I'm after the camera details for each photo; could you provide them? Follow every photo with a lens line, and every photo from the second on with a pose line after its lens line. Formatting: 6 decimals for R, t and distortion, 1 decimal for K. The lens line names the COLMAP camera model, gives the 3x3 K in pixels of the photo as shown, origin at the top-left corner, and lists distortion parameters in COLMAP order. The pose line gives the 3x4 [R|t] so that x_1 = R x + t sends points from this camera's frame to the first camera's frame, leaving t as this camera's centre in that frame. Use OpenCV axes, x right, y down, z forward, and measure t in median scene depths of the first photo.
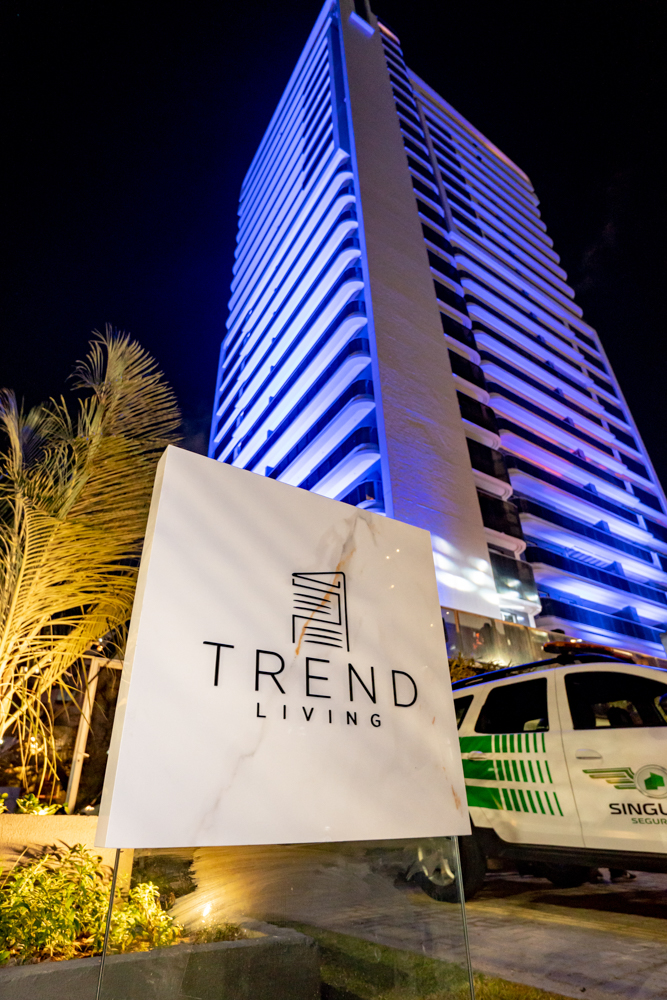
lens RADIAL K [[527.7, 0, 329.3], [0, 527.7, 519.1], [0, 0, 1]] dist [-0.030591, 0.001422]
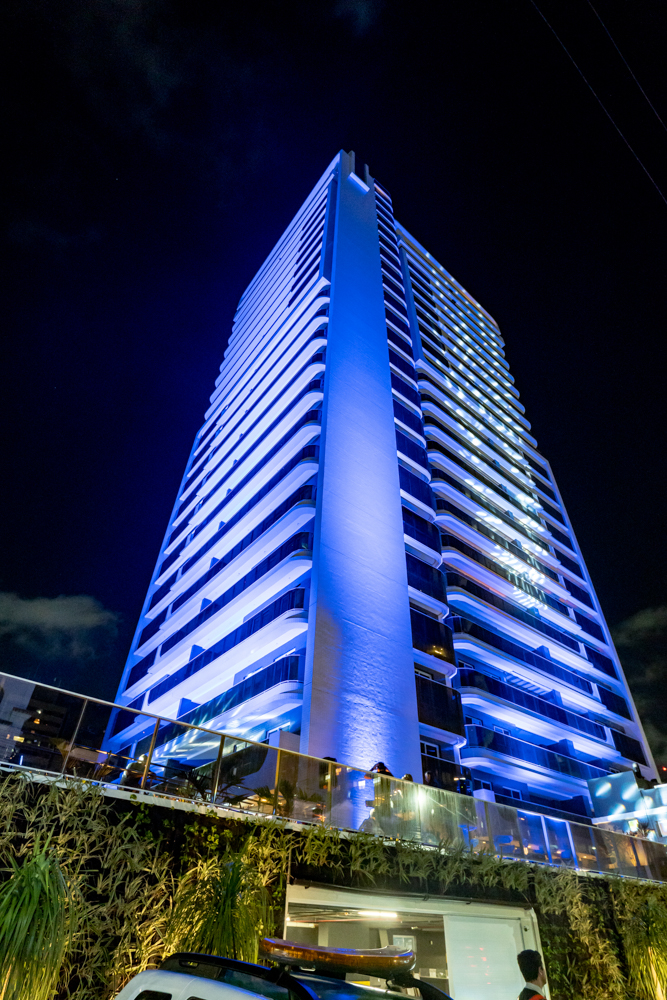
lens RADIAL K [[511.7, 0, 334.4], [0, 511.7, 517.7], [0, 0, 1]] dist [-0.037904, 0.004632]
pose [[0.992802, 0.109263, 0.049056, 0.045415], [-0.098800, 0.978649, -0.180236, -0.020343], [-0.067701, 0.174092, 0.982399, 0.028466]]
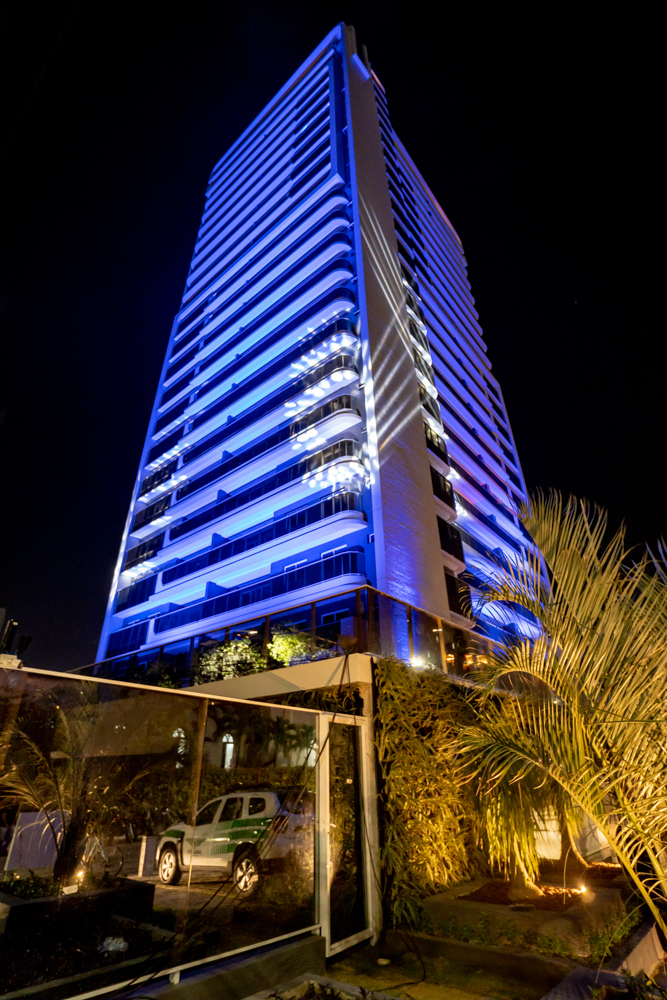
lens RADIAL K [[485.5, 0, 333.2], [0, 485.5, 496.9], [0, 0, 1]] dist [-0.042552, 0.010737]
pose [[0.954114, 0.163819, 0.250658, -0.120730], [-0.161706, 0.986408, -0.029151, -0.015919], [-0.252027, -0.012719, 0.967637, 0.028806]]
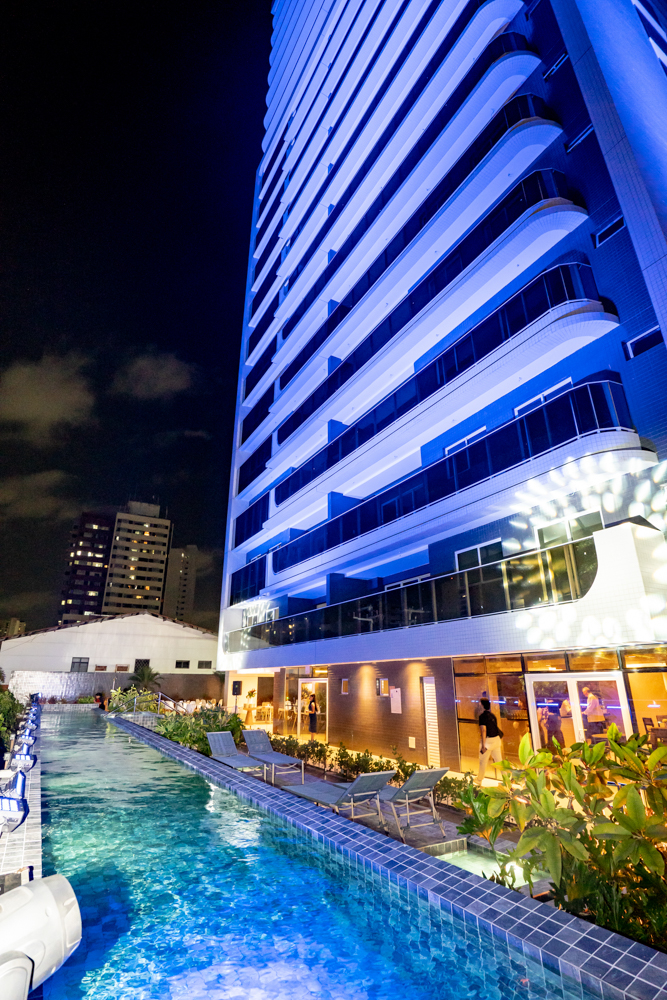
lens RADIAL K [[485.5, 0, 333.7], [0, 485.5, 497.6], [0, 0, 1]] dist [-0.042552, 0.010737]
pose [[0.998934, 0.005732, -0.045814, -0.072823], [0.002055, 0.985762, 0.168131, 0.041270], [0.046126, -0.168046, 0.984699, 0.296151]]
